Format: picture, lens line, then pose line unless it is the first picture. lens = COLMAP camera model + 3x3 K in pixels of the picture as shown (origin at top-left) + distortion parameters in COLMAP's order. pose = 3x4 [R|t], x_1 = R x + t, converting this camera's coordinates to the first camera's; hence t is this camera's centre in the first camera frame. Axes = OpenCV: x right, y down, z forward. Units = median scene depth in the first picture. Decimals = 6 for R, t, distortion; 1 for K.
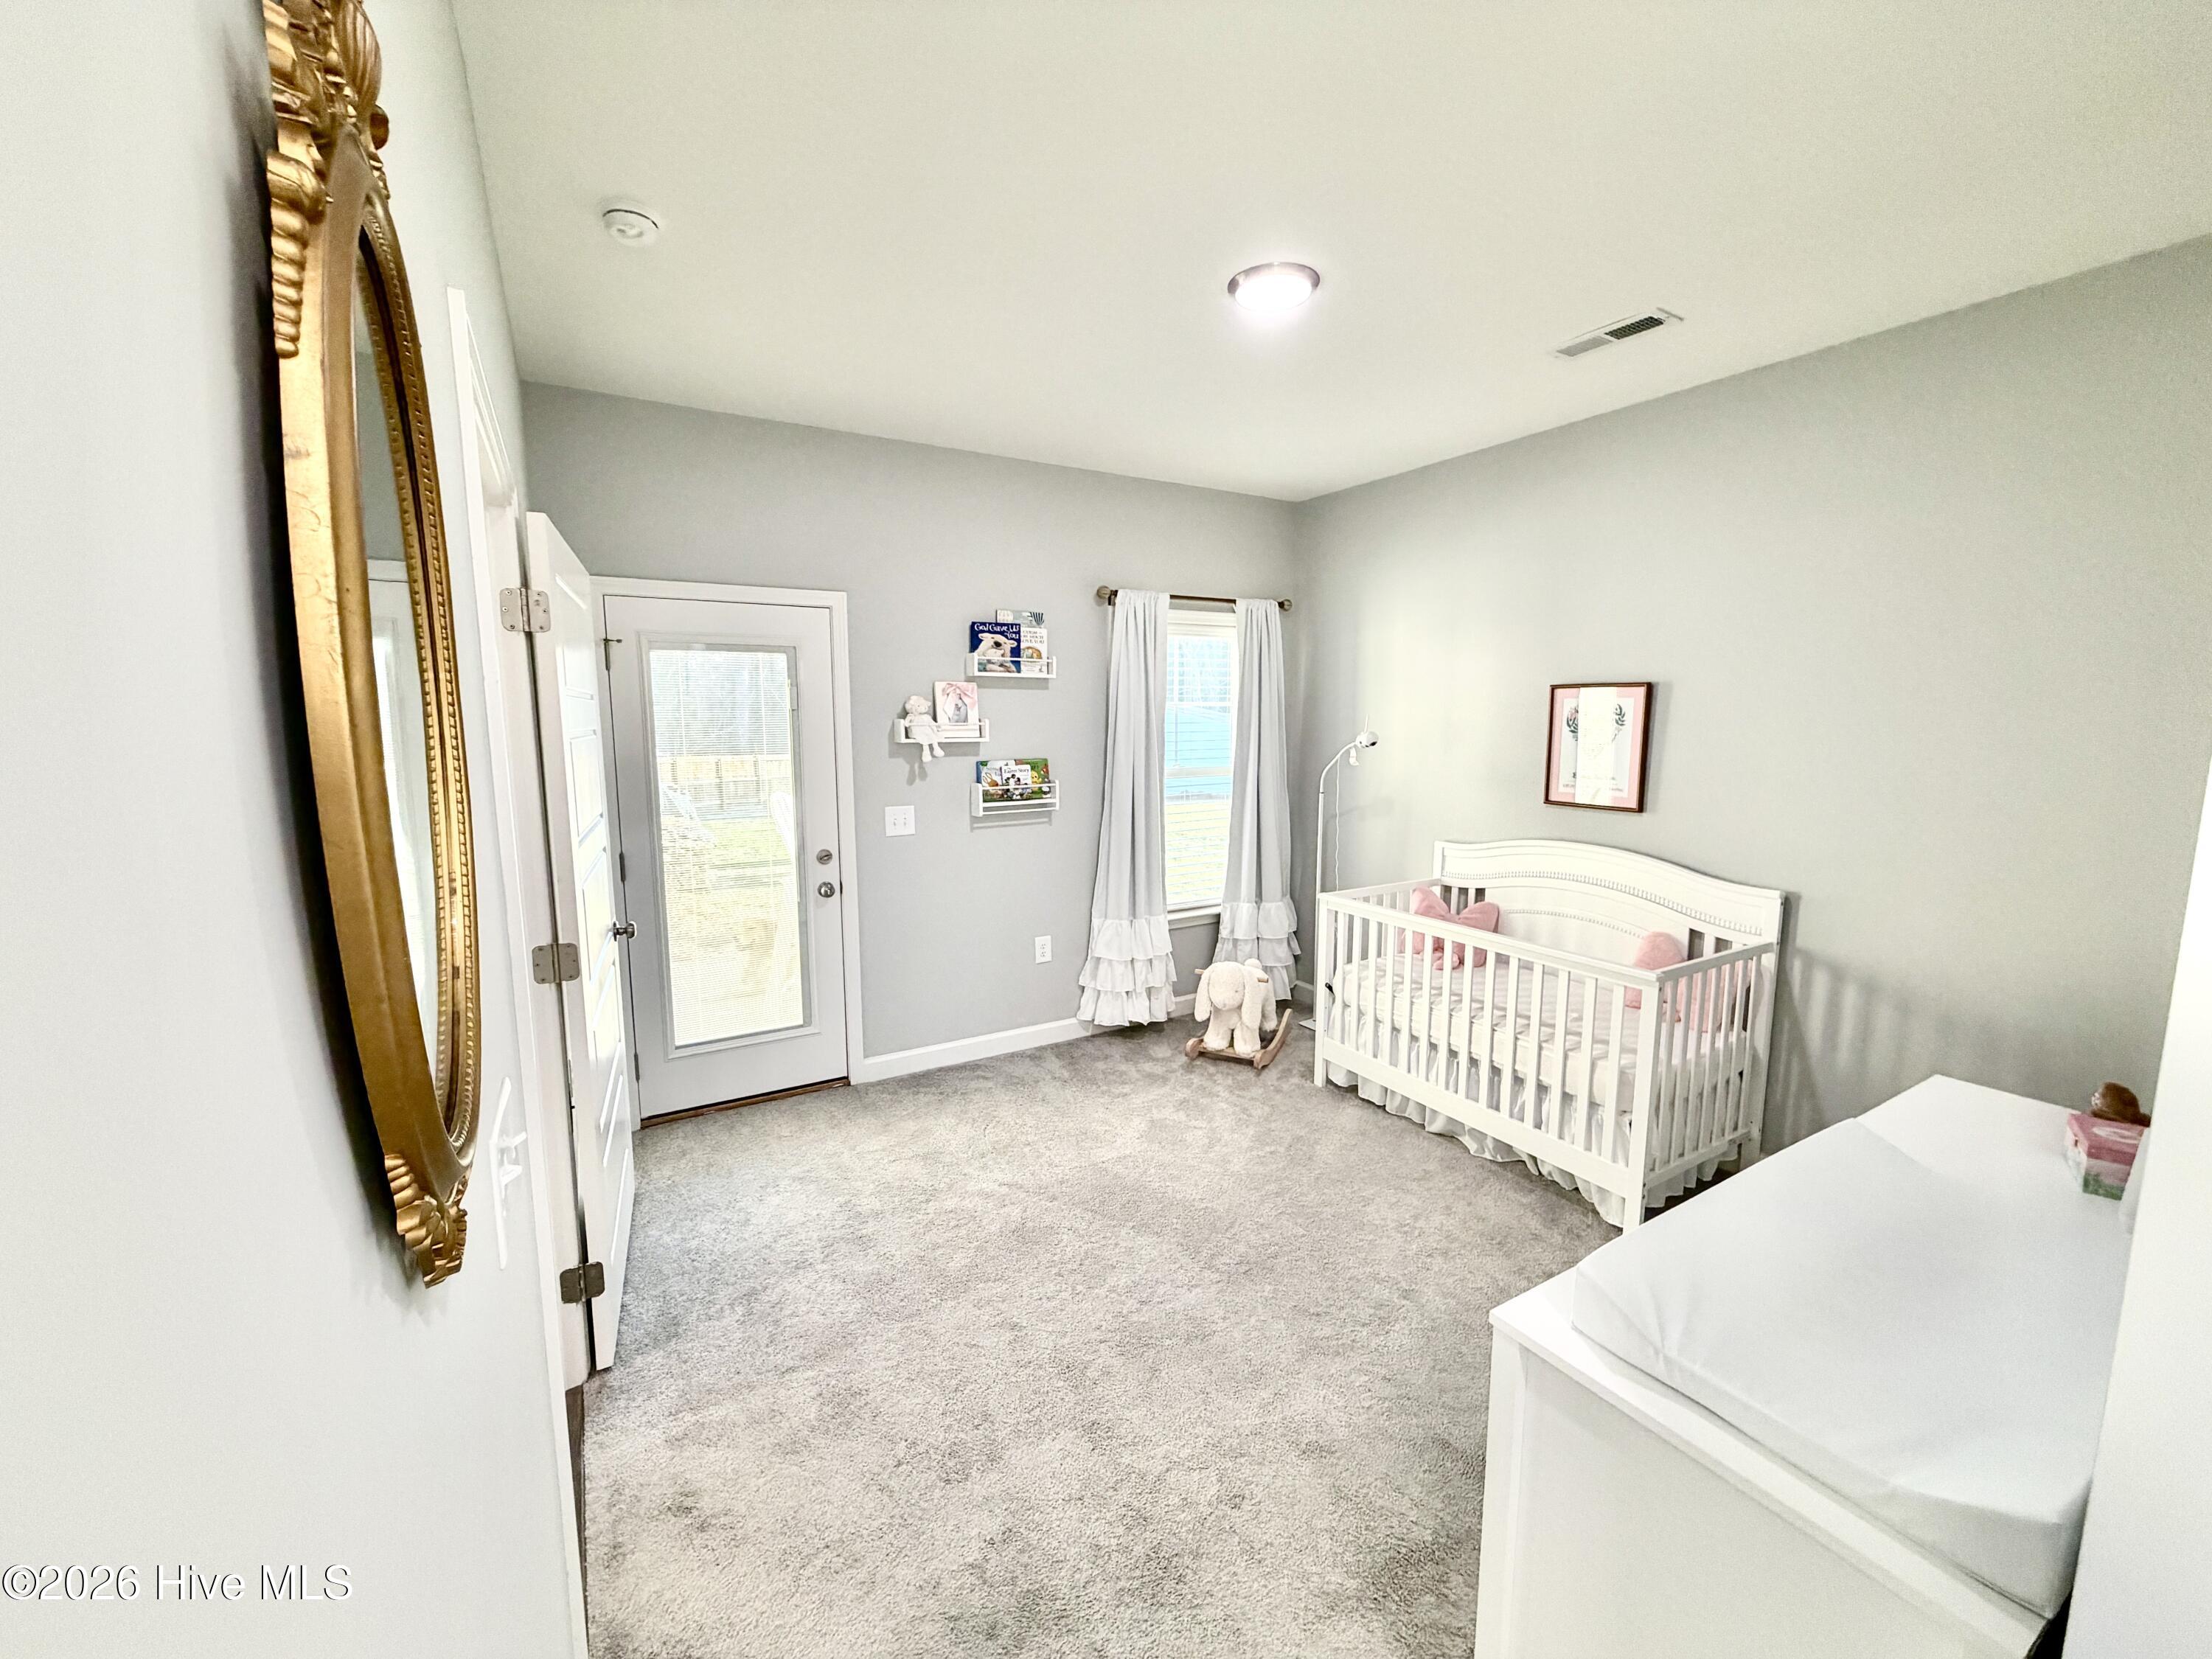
lens RADIAL K [[888.0, 0, 1093.4], [0, 888.0, 820.1], [0, 0, 1]] dist [0.001435, -0.000707]
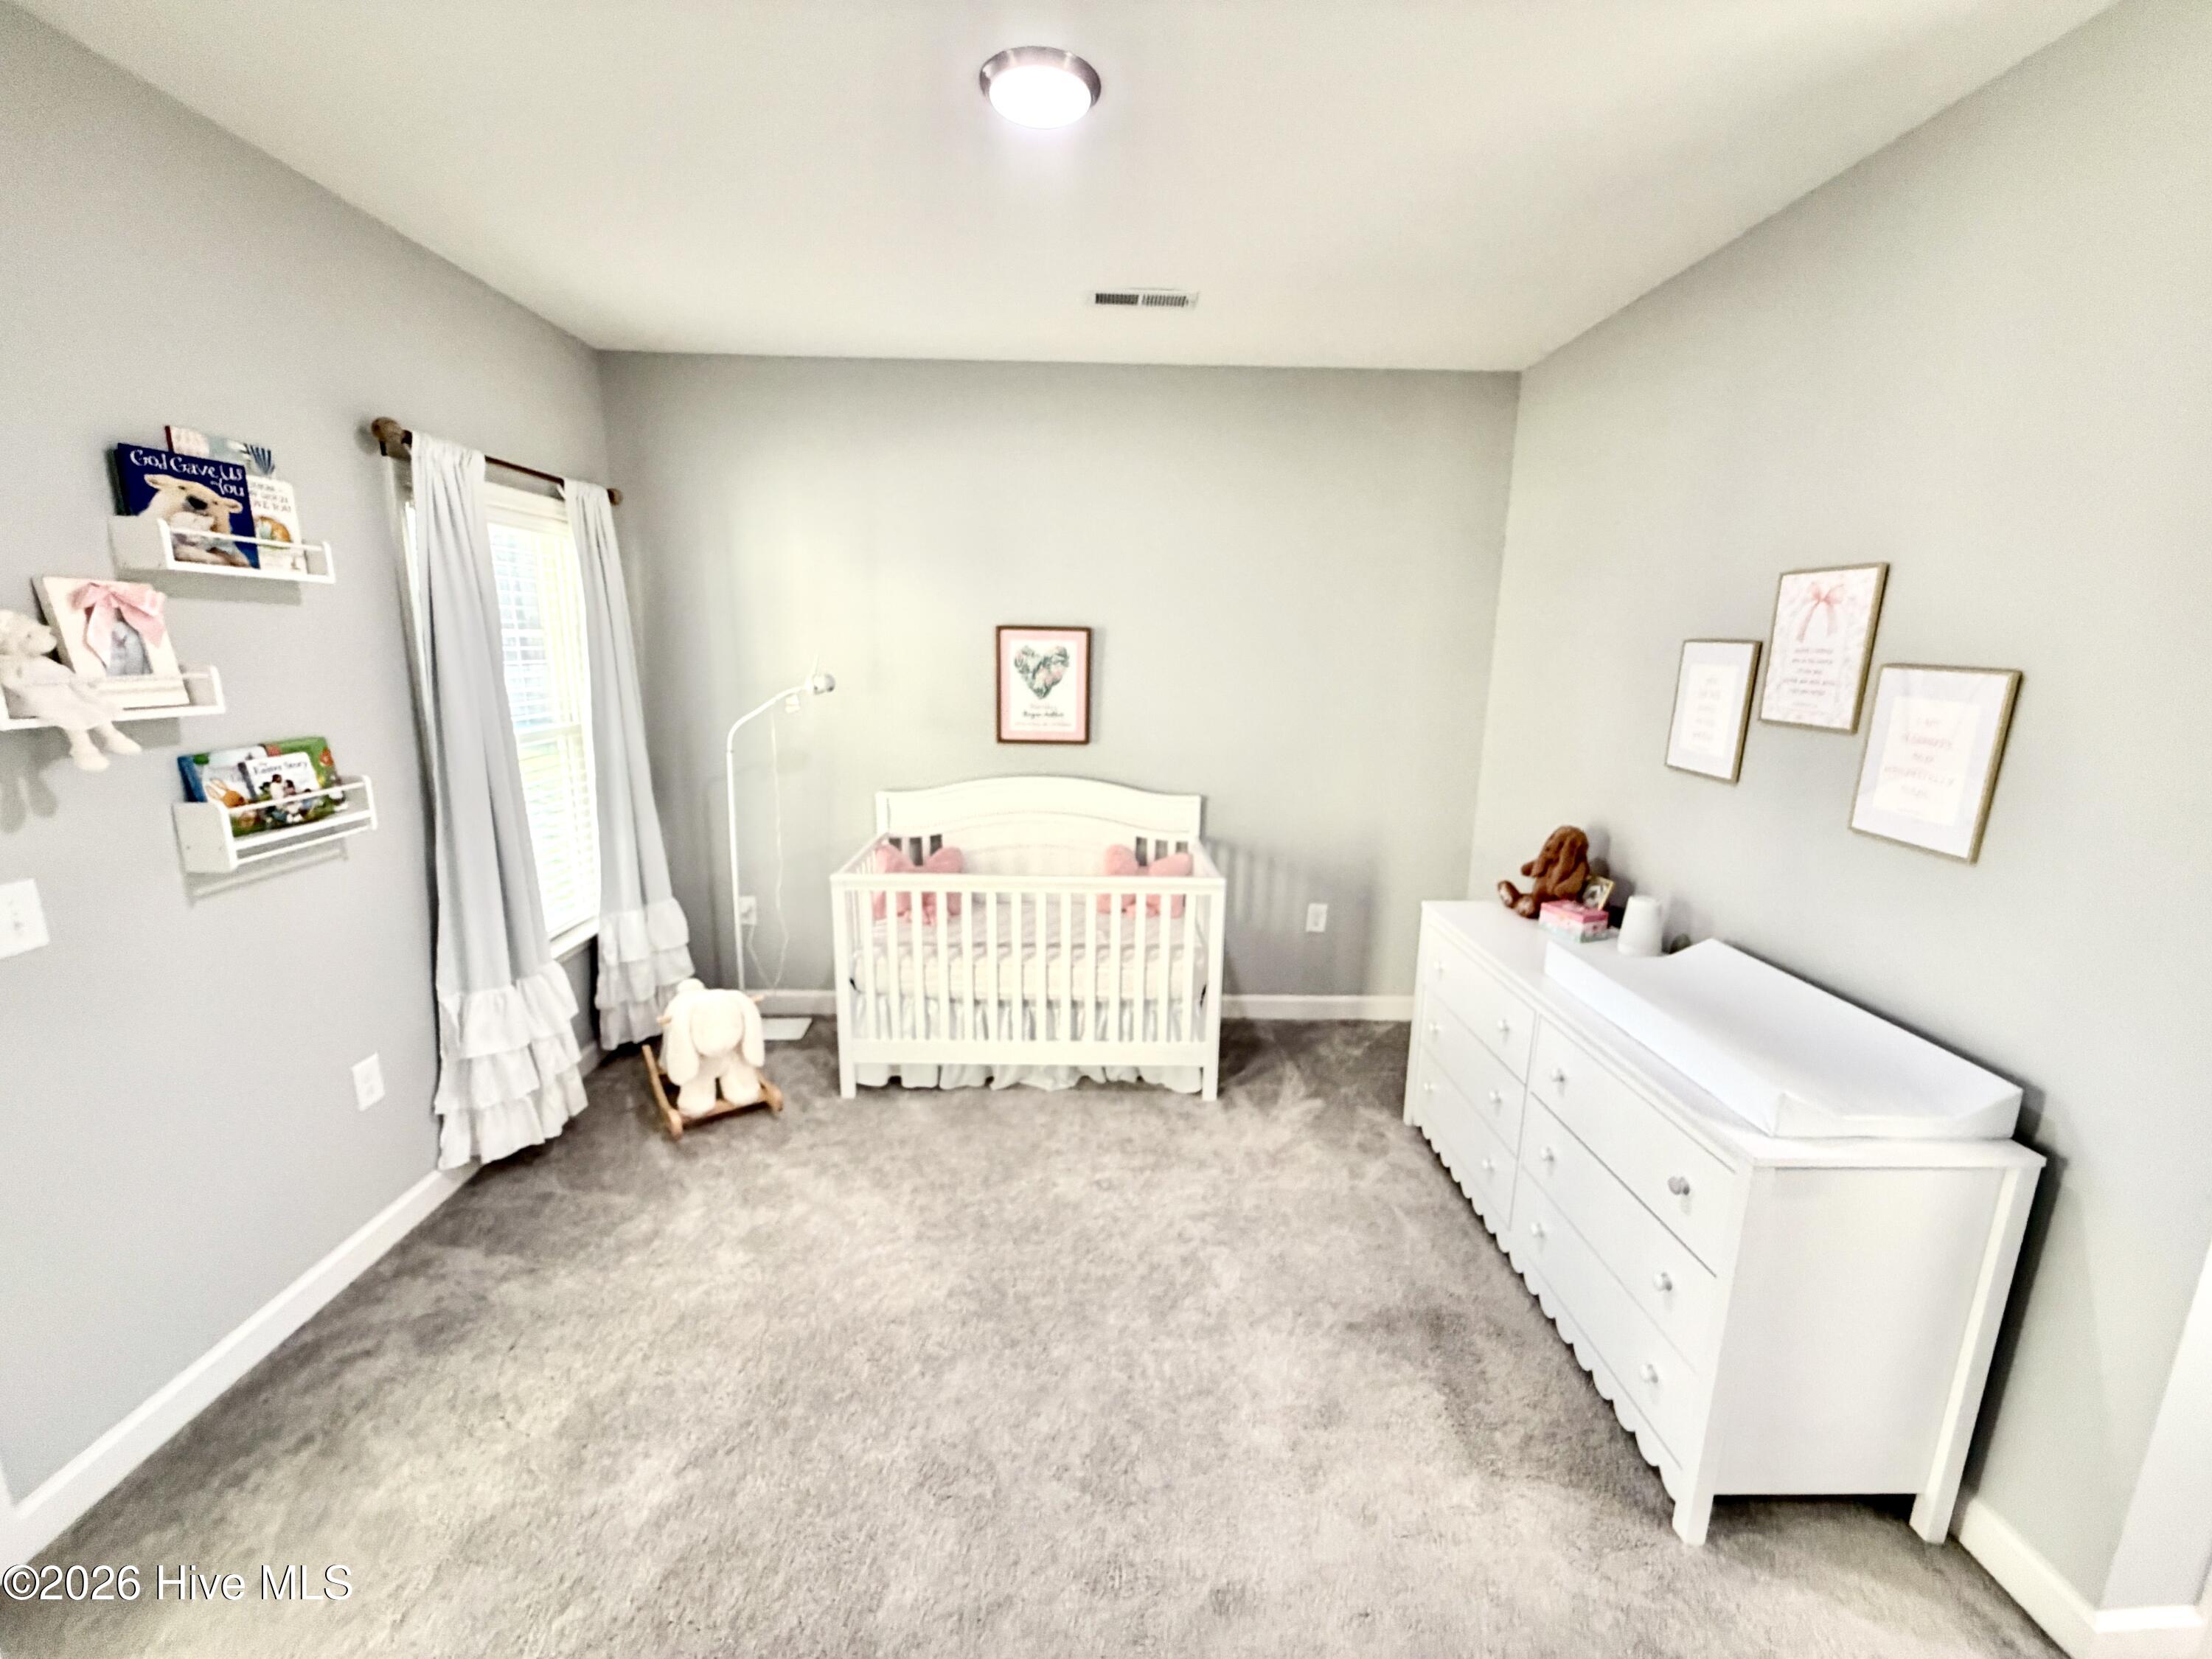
lens RADIAL K [[888.0, 0, 1108.5], [0, 888.0, 823.9], [0, 0, 1]] dist [0.001435, -0.000707]
pose [[0.486863, -0.165293, 0.857696, -0.303429], [0.088389, 0.986214, 0.139888, -0.054174], [-0.868995, 0.007705, 0.494761, 0.350678]]
